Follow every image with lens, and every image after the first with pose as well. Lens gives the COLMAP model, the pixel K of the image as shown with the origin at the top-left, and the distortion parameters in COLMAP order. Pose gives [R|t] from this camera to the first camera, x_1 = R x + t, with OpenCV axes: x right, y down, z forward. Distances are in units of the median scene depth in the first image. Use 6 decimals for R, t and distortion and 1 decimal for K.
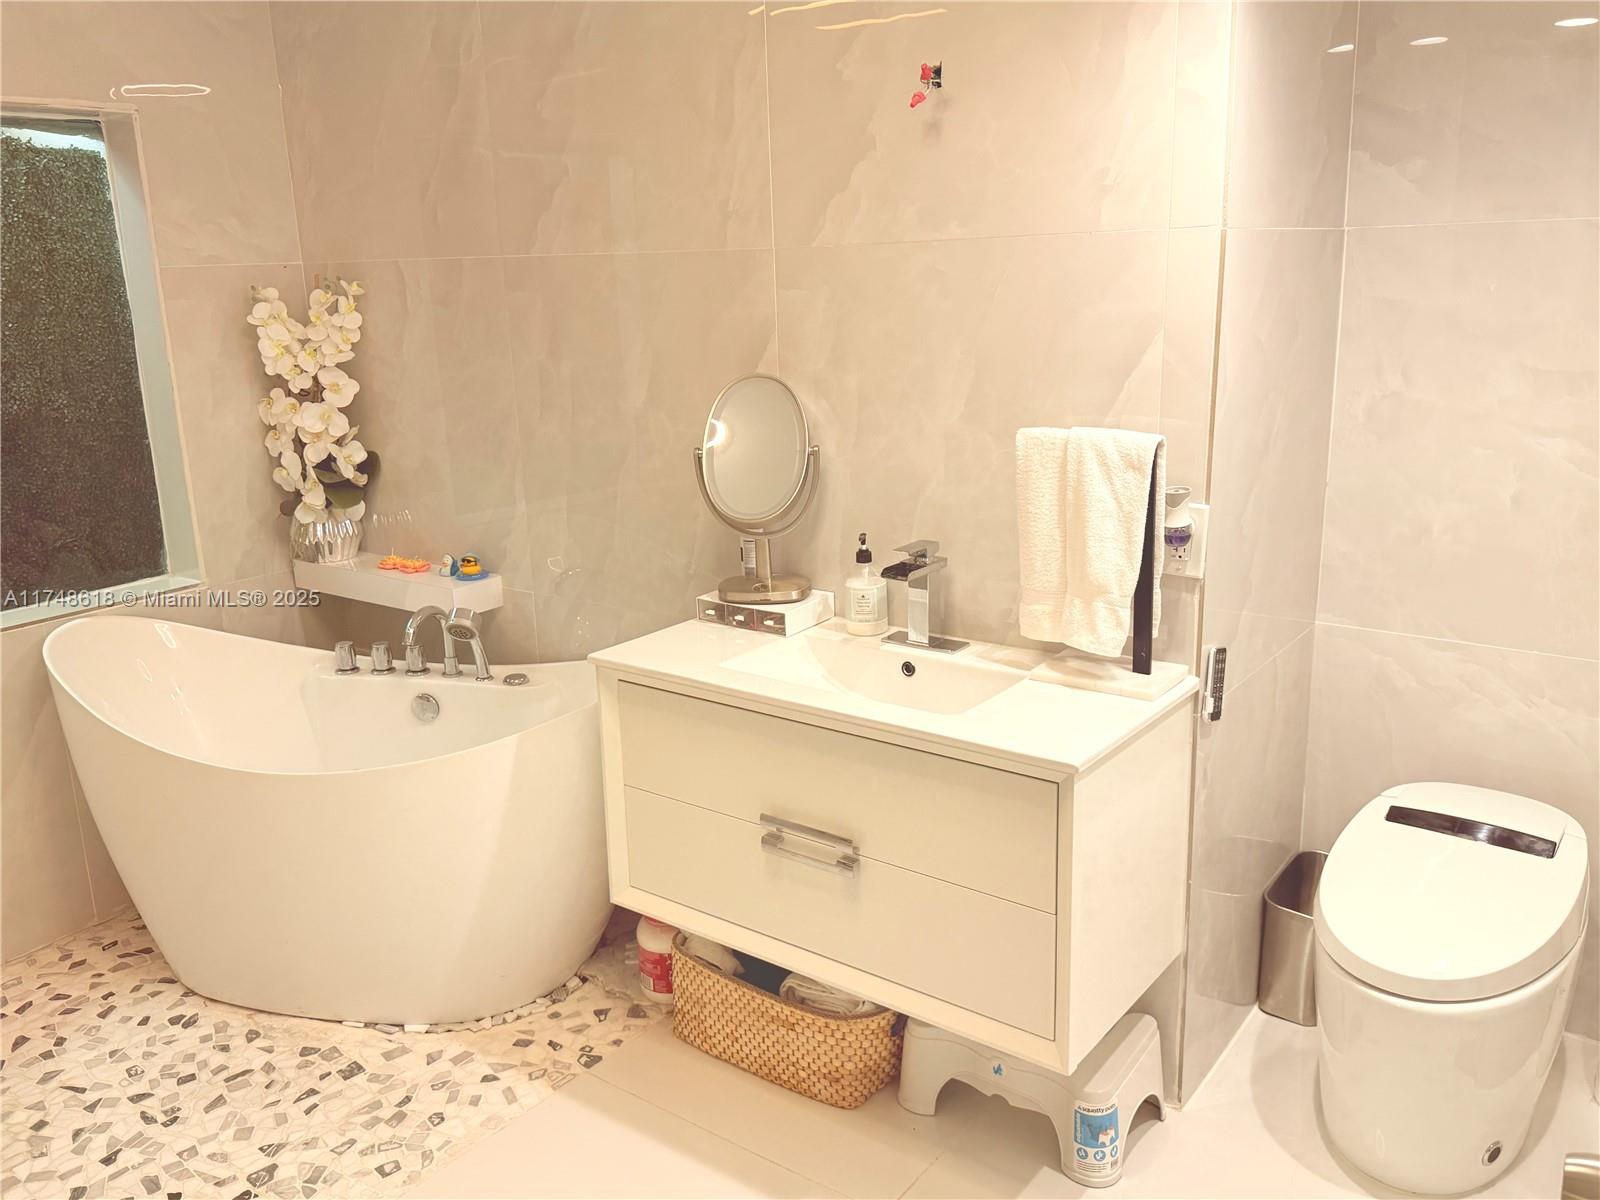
lens RADIAL K [[1303.4, 0, 800.0], [0, 1303.4, 600.0], [0, 0, 1]] dist [0.172333, -0.342710]
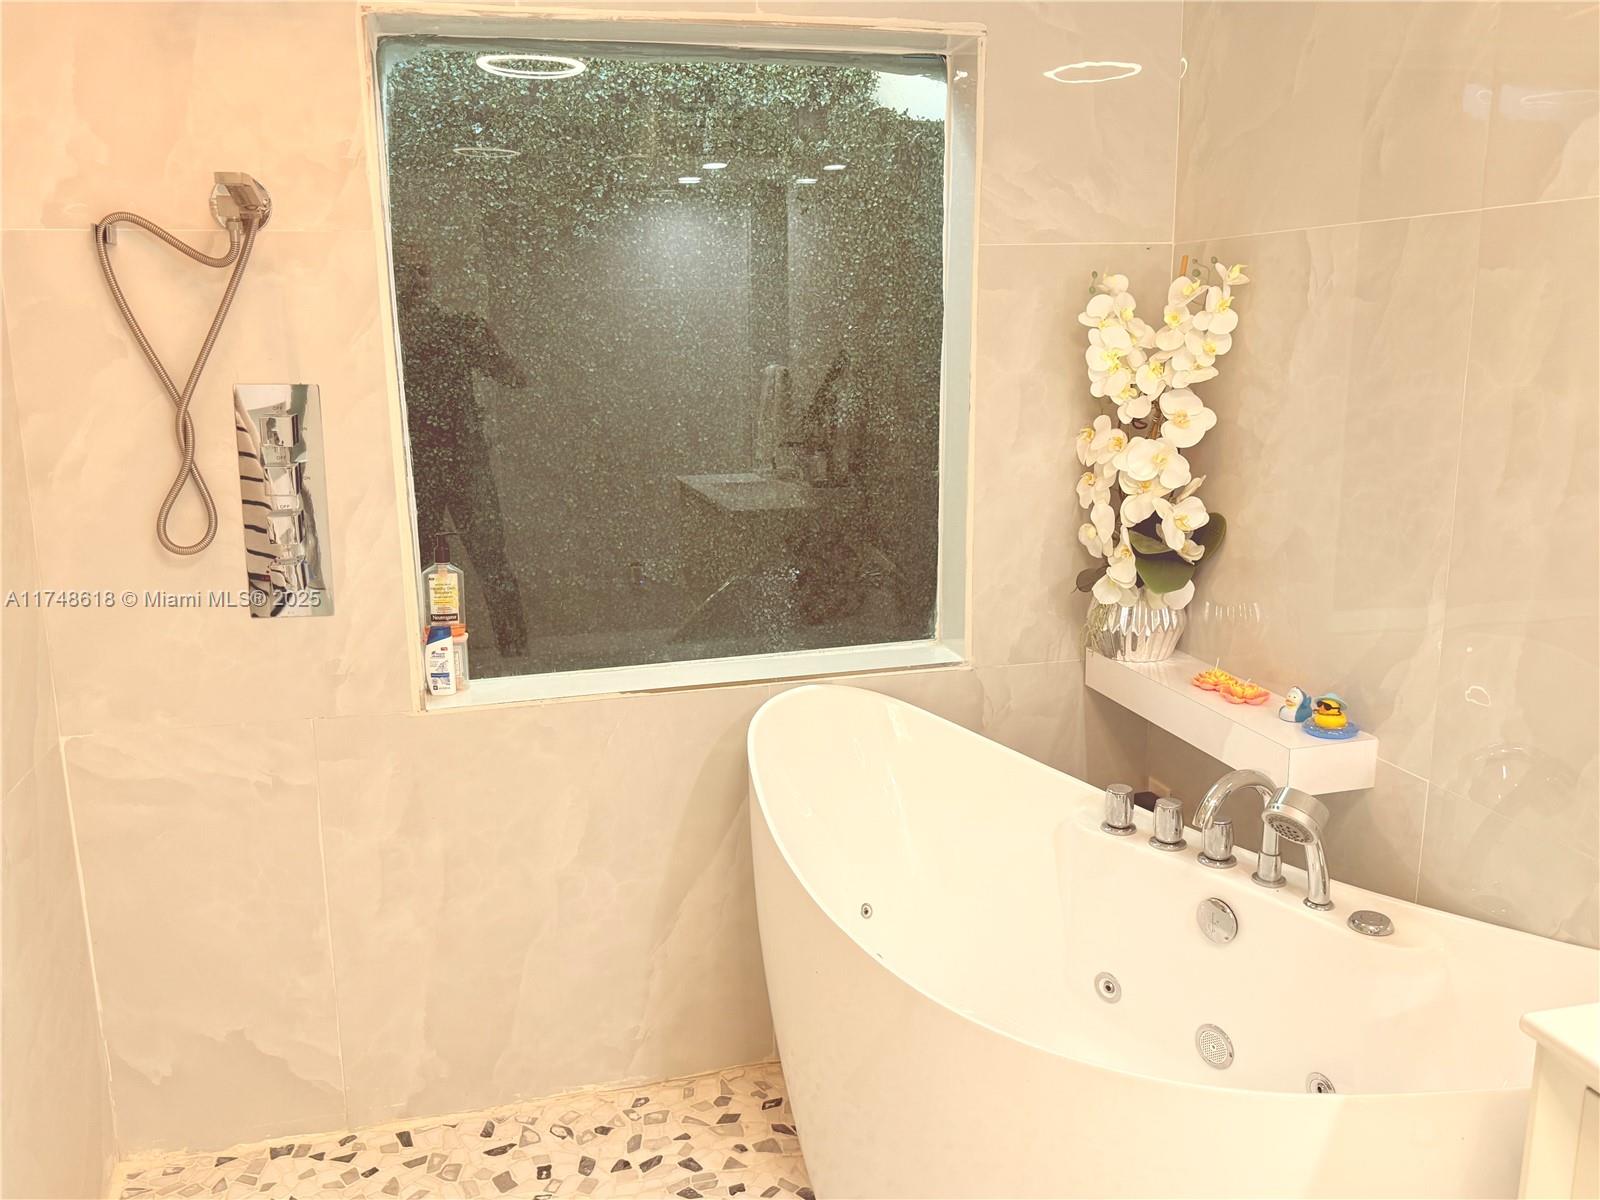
lens RADIAL K [[1301.8, 0, 802.9], [0, 1301.8, 605.2], [0, 0, 1]] dist [0.187189, -0.435505]
pose [[0.783616, 0.152368, -0.602271, -0.074545], [-0.168896, 0.985193, 0.029491, -0.051272], [0.597846, 0.078611, 0.797747, 0.340341]]
